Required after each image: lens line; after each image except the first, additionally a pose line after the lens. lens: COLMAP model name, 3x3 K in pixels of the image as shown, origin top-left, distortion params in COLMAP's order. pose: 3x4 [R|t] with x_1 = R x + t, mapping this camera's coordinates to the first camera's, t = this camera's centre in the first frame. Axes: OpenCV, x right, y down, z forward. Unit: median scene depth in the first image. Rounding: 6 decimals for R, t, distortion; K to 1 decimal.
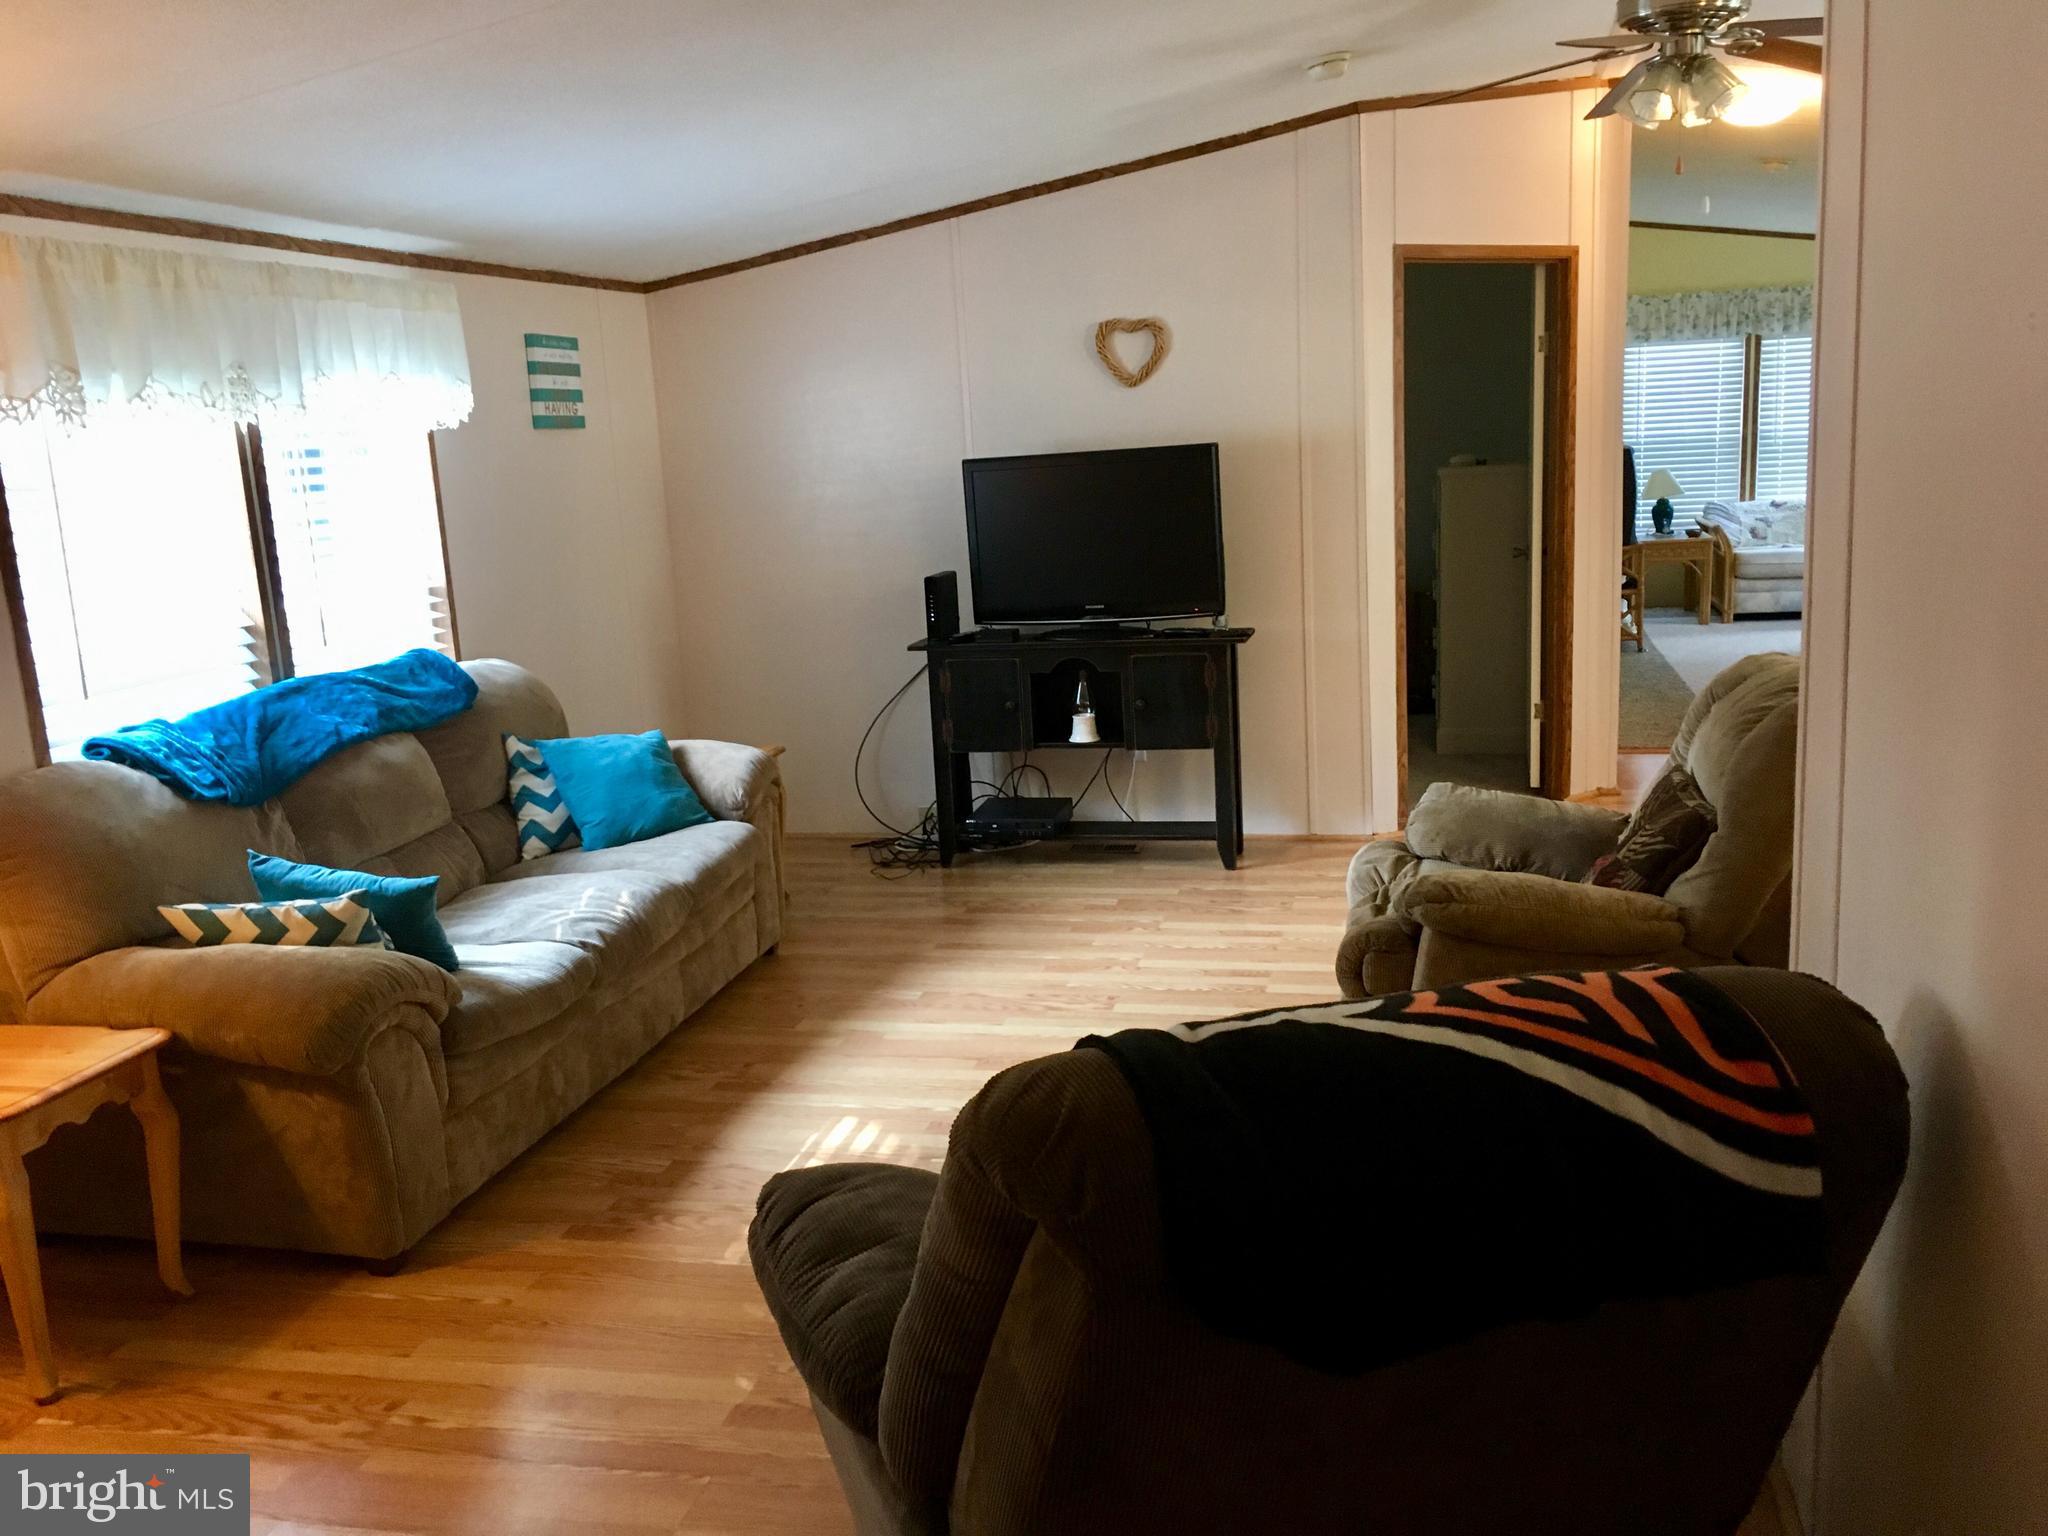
lens RADIAL K [[1746.4, 0, 1024.0], [0, 1746.4, 768.0], [0, 0, 1]] dist [0.072244, -0.117347]
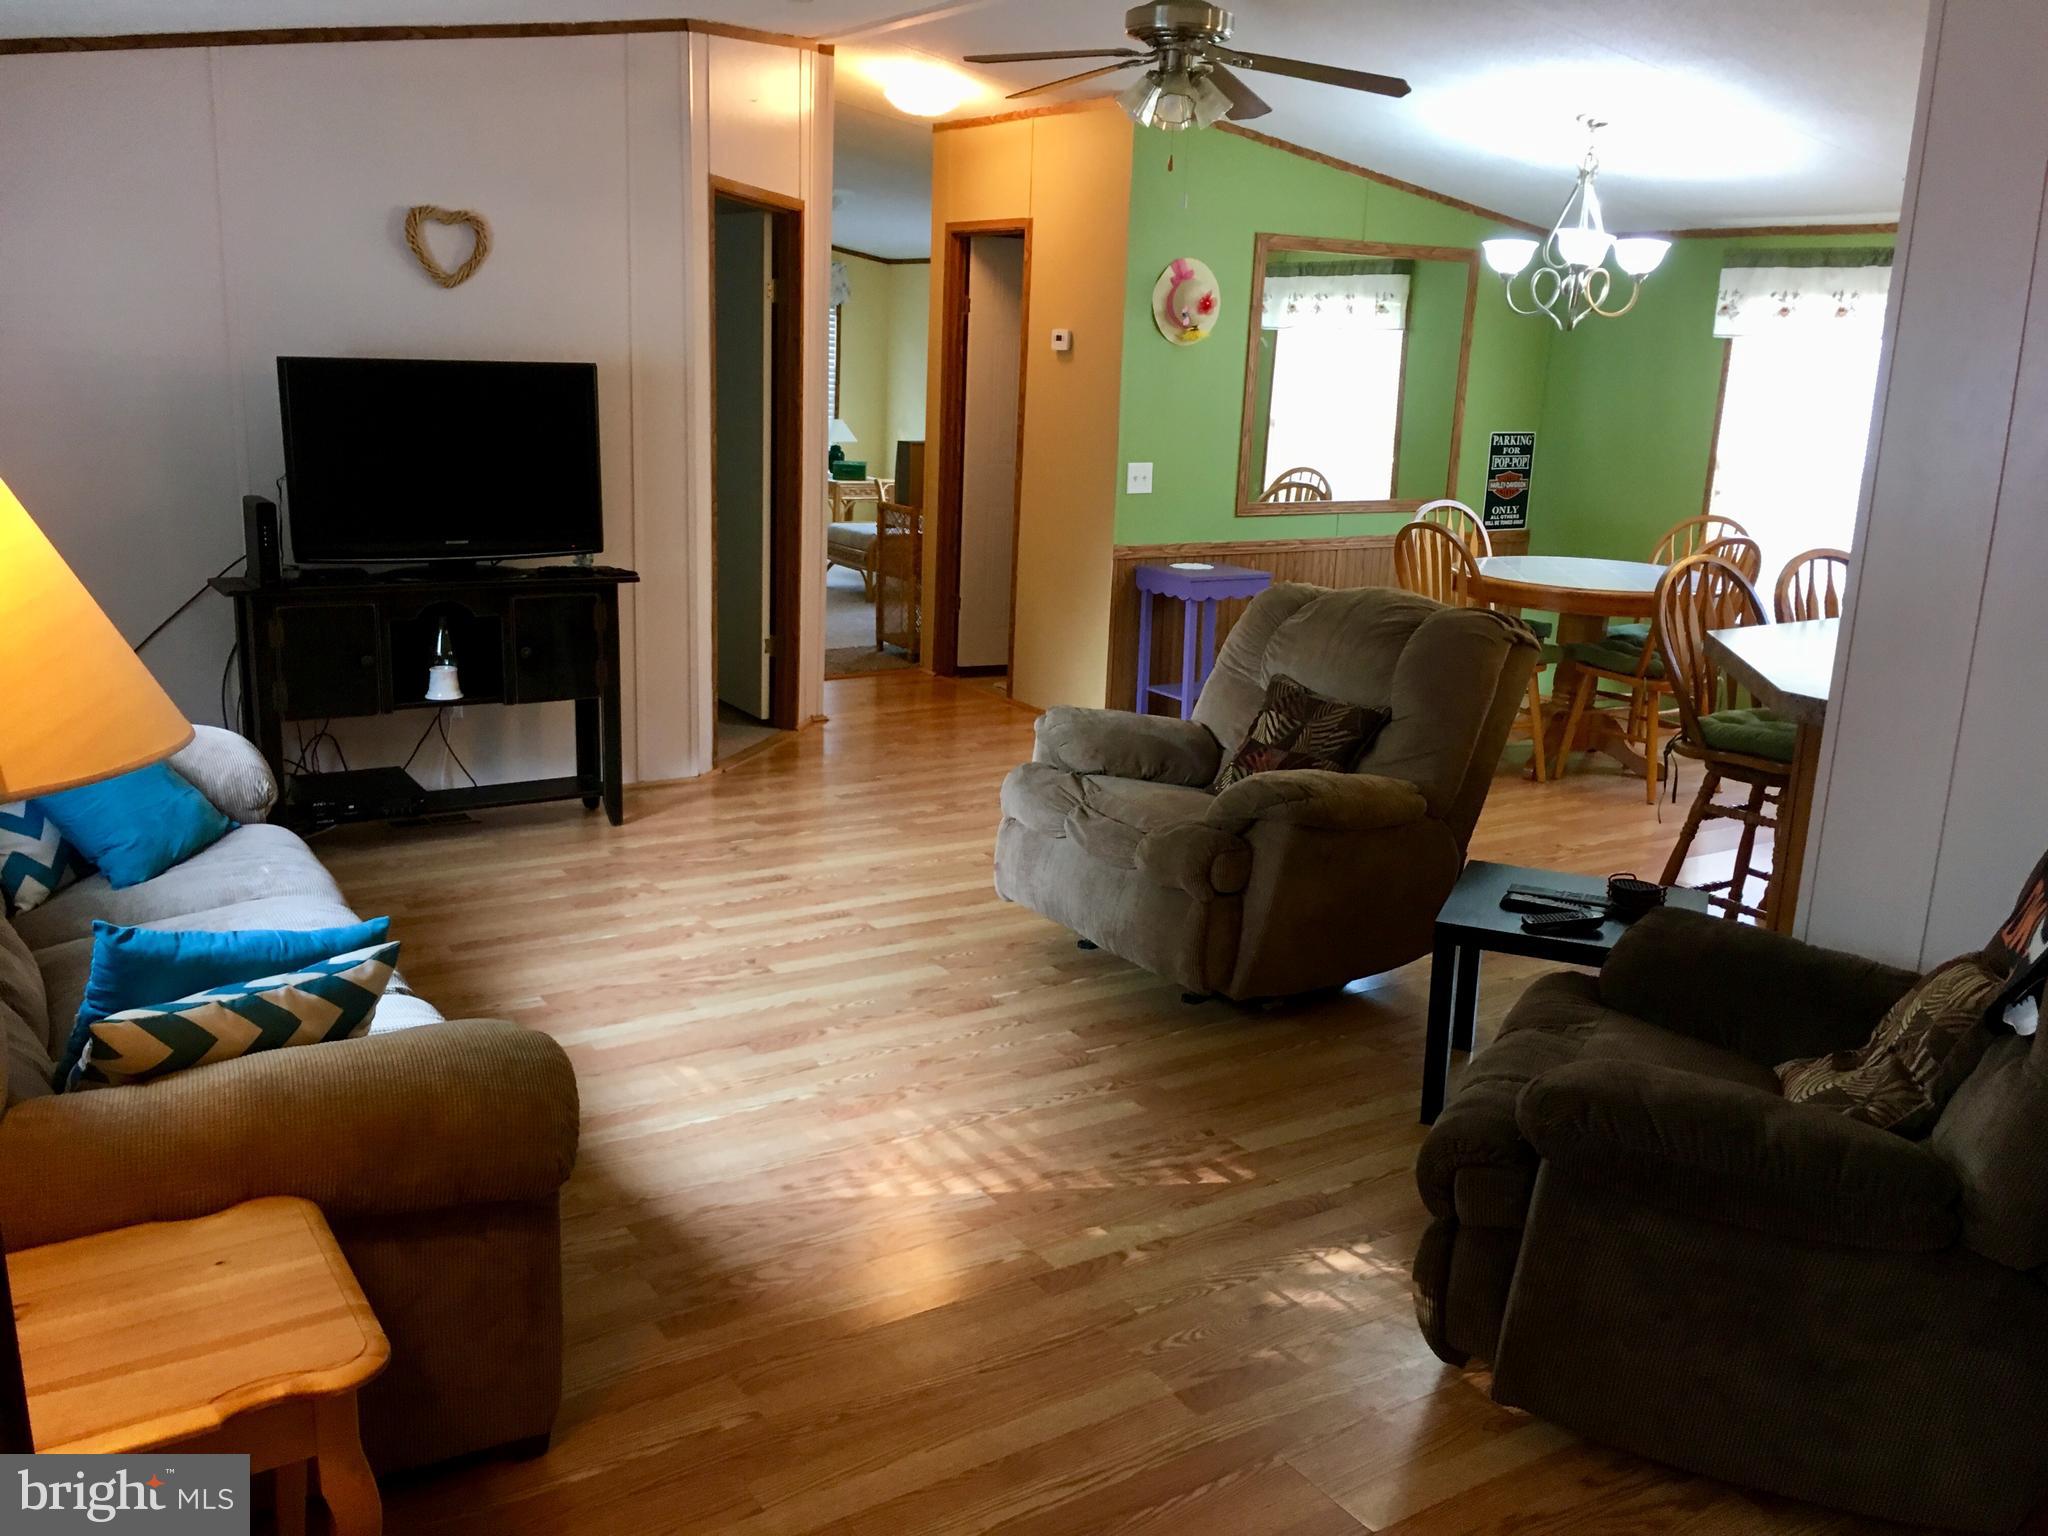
lens RADIAL K [[1746.2, 0, 1025.2], [0, 1746.2, 771.5], [0, 0, 1]] dist [0.089815, -0.132953]
pose [[0.673535, -0.091422, 0.733480, -0.414066], [0.066758, 0.995790, 0.062814, -0.014836], [-0.736135, 0.006658, 0.676802, 0.199689]]
